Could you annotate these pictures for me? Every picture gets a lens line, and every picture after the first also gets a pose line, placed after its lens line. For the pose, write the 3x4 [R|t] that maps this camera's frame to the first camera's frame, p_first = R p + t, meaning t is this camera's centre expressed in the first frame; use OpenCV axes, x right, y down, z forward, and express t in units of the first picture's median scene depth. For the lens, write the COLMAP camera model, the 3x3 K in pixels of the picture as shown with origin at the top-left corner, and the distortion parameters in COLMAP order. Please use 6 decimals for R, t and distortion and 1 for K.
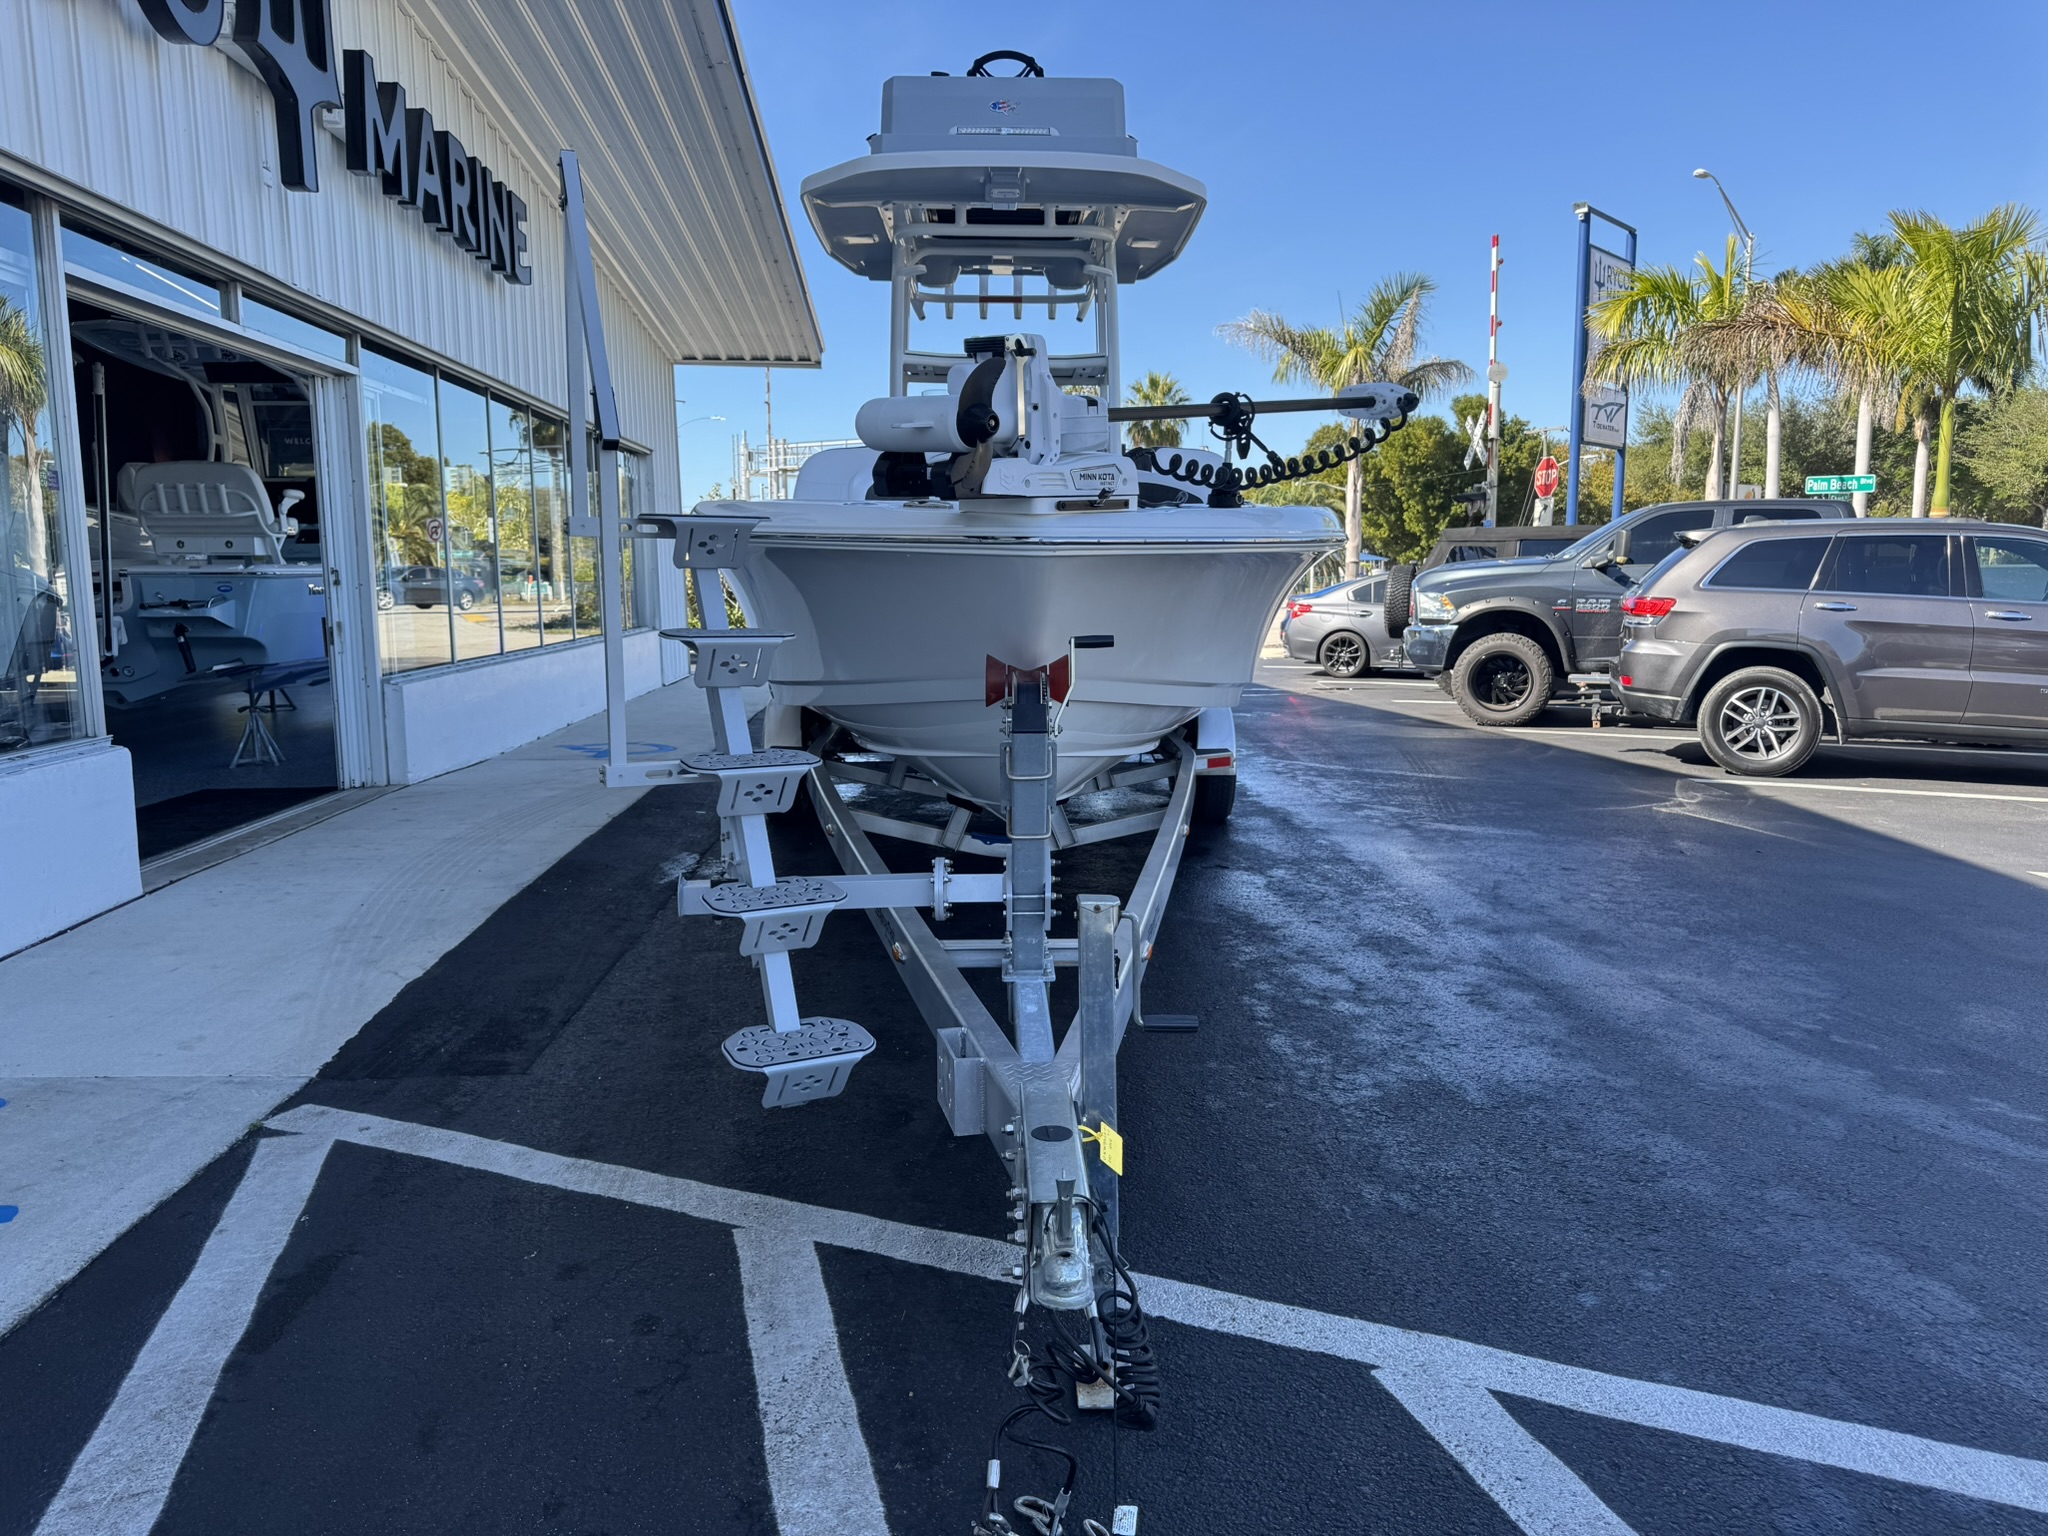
lens RADIAL K [[1454.3, 0, 1024.0], [0, 1454.3, 768.0], [0, 0, 1]] dist [0.094671, -0.141541]
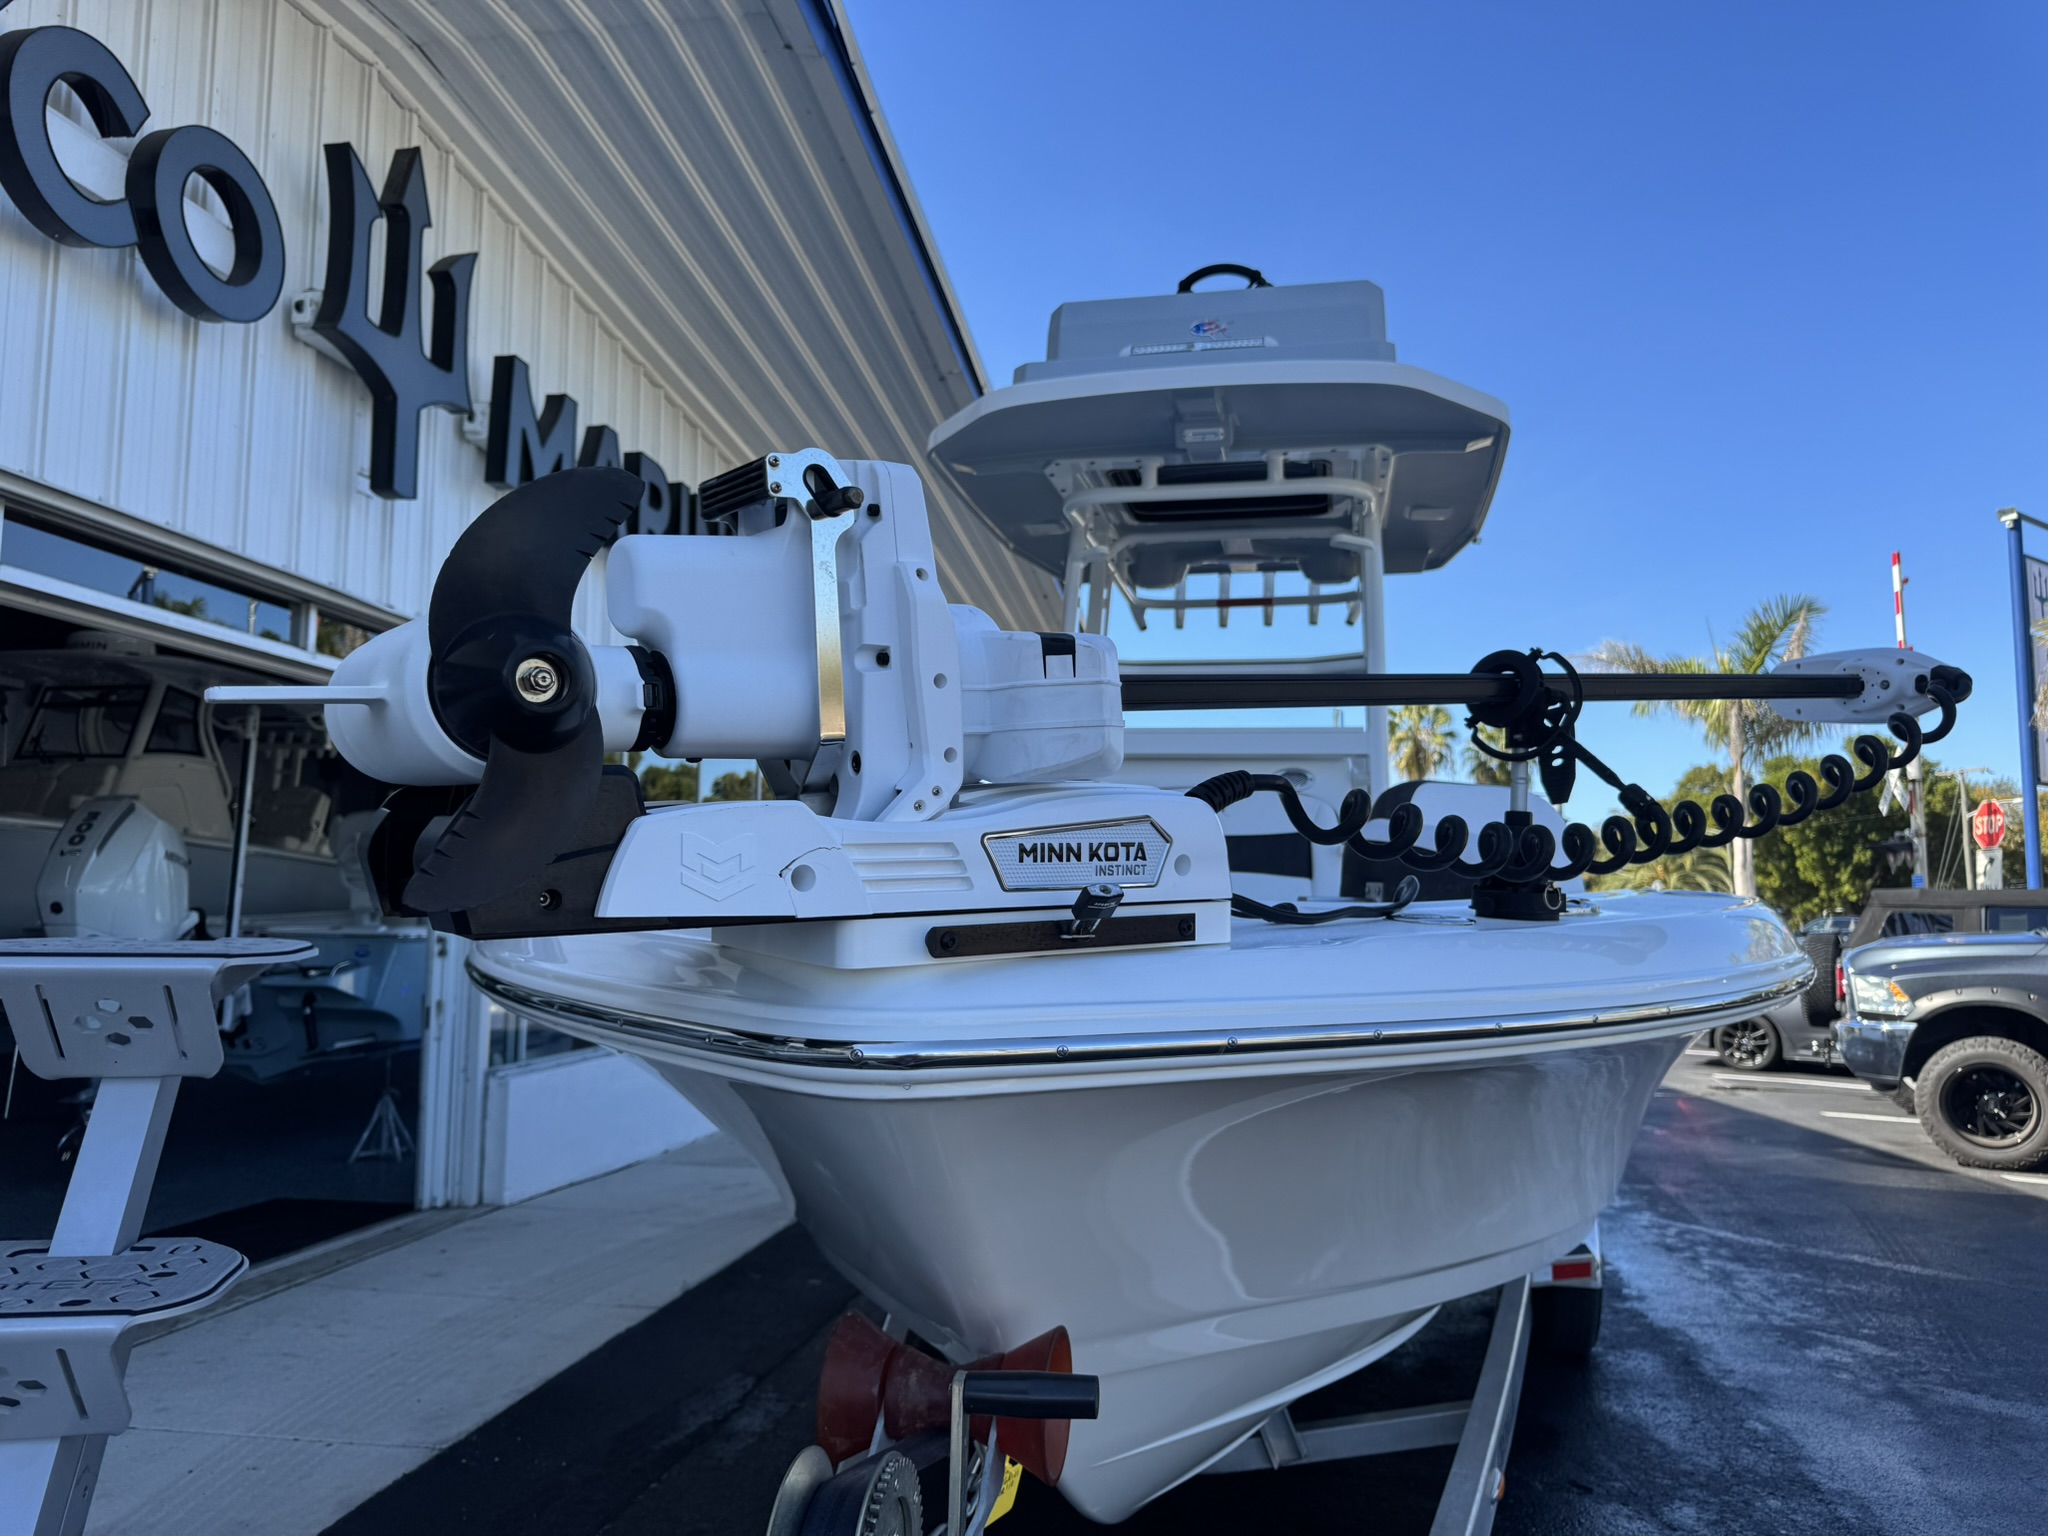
lens RADIAL K [[1454.3, 0, 1024.0], [0, 1454.3, 768.0], [0, 0, 1]] dist [0.094671, -0.141541]
pose [[0.973817, -0.007628, -0.227204, 0.041978], [-0.044722, 0.973478, -0.224365, -0.052123], [0.222889, 0.228652, 0.947649, 0.245804]]
